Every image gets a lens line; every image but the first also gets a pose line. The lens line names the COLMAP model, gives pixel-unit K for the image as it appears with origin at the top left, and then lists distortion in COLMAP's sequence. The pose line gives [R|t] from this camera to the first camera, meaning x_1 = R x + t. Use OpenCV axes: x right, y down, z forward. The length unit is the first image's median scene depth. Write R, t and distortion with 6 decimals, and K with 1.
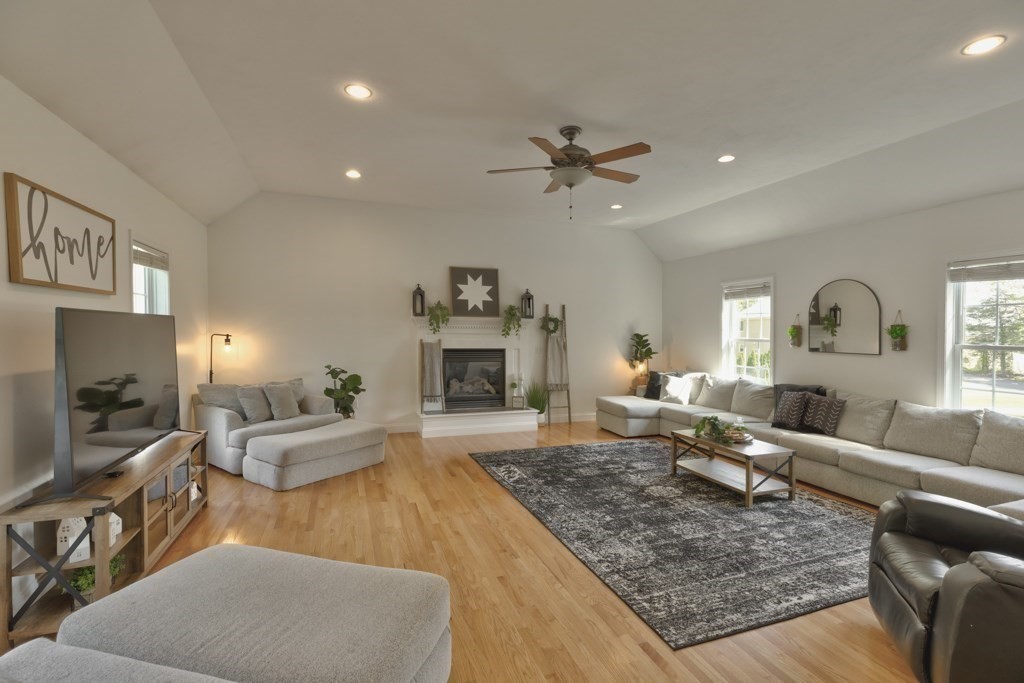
lens RADIAL K [[464.5, 0, 516.7], [0, 464.5, 332.0], [0, 0, 1]] dist [0.007356, 0.000594]
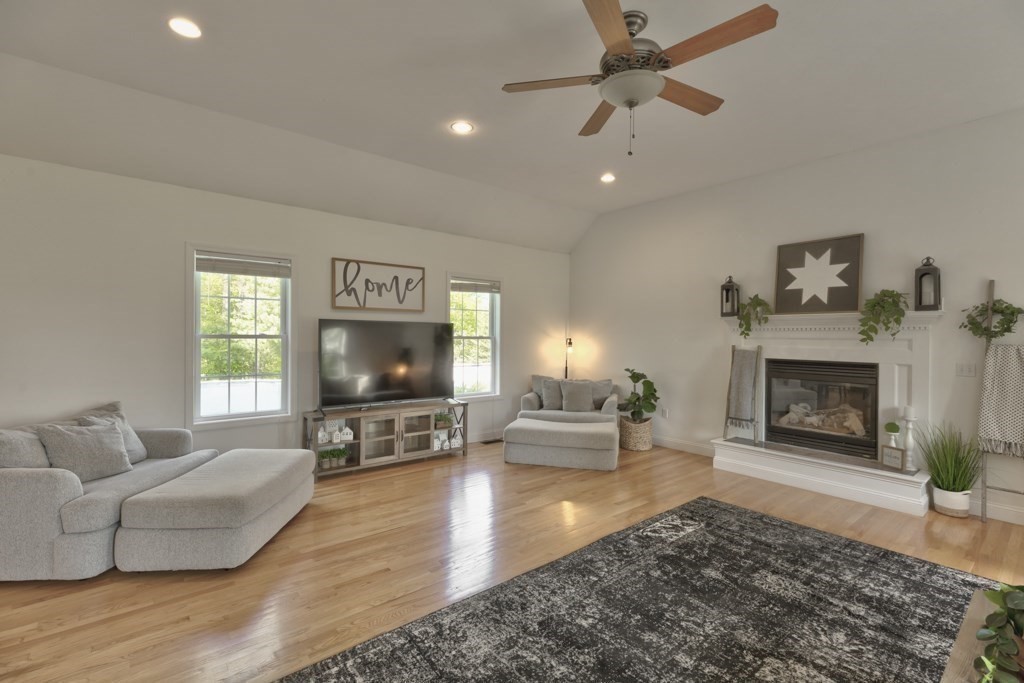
lens RADIAL K [[464.5, 0, 518.7], [0, 464.5, 340.0], [0, 0, 1]] dist [0.007356, 0.000594]
pose [[0.321563, -0.001177, -0.946888, 0.536028], [-0.010067, 0.999938, -0.004661, 0.017461], [0.946835, 0.011031, 0.321531, 0.499181]]
